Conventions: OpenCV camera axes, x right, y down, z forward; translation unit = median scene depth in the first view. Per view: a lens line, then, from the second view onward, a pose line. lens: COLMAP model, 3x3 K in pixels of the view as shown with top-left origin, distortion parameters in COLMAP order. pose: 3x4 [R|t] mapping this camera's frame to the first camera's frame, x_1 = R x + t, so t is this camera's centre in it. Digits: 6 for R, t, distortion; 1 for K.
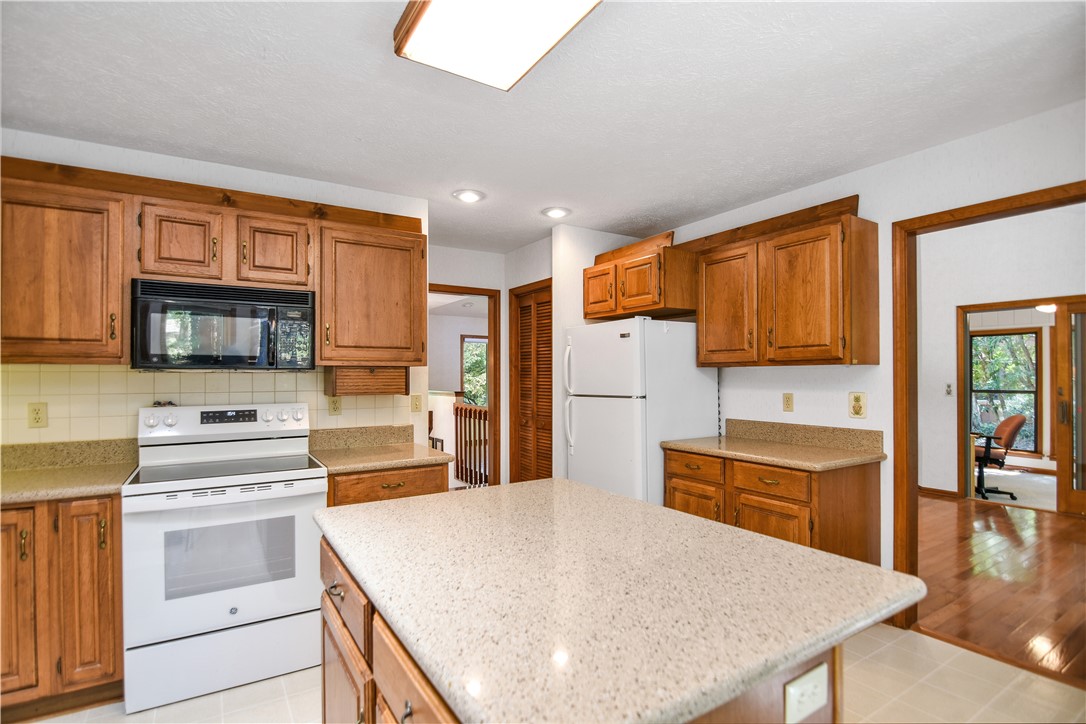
lens RADIAL K [[530.9, 0, 543.0], [0, 530.9, 362.0], [0, 0, 1]] dist [0.001135, -0.000004]
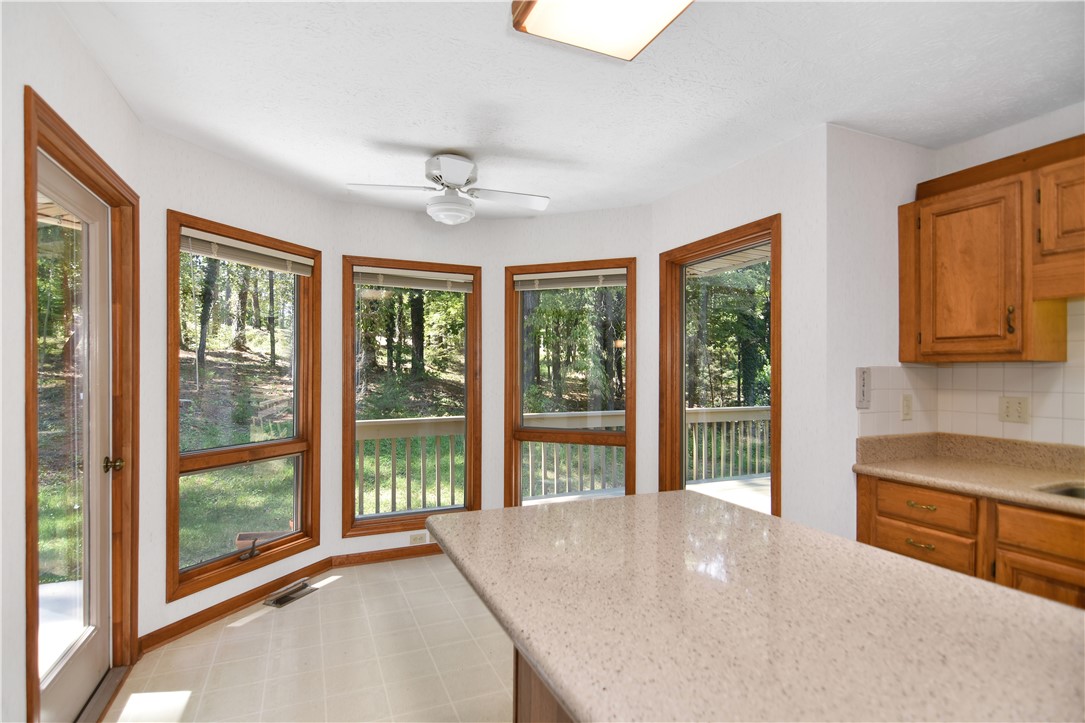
lens RADIAL K [[537.1, 0, 541.3], [0, 537.1, 372.6], [0, 0, 1]] dist [0.000576, -0.015373]
pose [[-0.988832, -0.002868, 0.149010, 0.084598], [-0.006352, 0.999717, -0.022907, 0.024489], [-0.148902, -0.023598, -0.988570, 0.979818]]
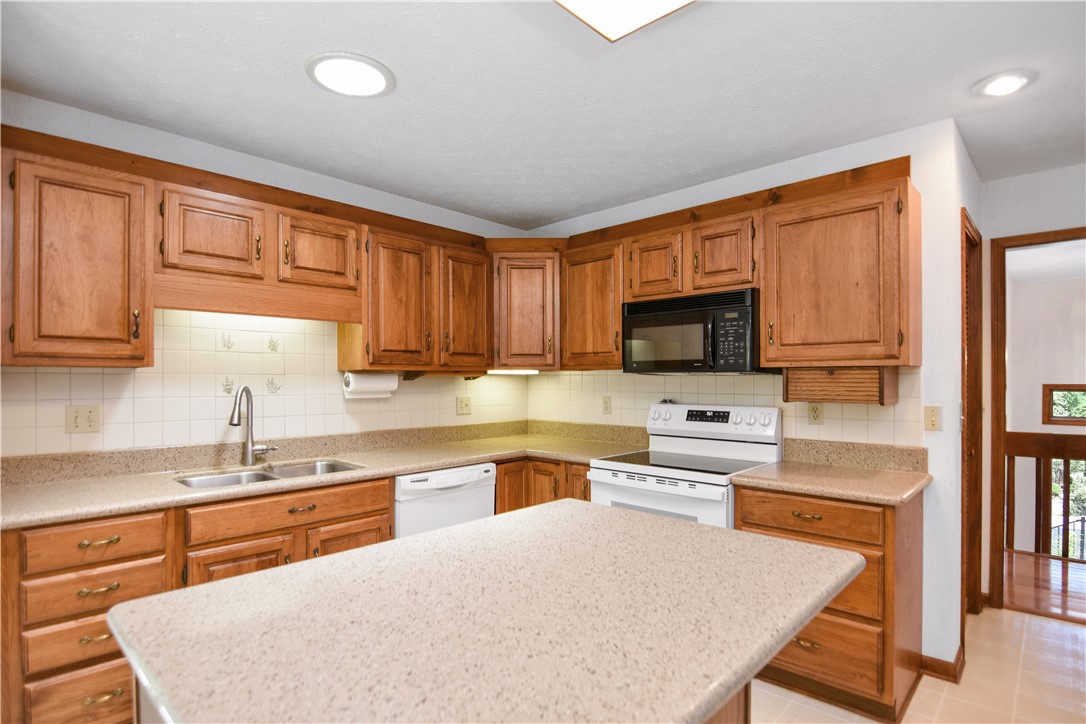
lens RADIAL K [[562.1, 0, 546.1], [0, 562.1, 376.7], [0, 0, 1]] dist [-0.005911, -0.000713]
pose [[0.247967, -0.000258, -0.968768, 0.463718], [0.025156, 0.999664, 0.006173, 0.007965], [0.968442, -0.025901, 0.247890, 0.433410]]
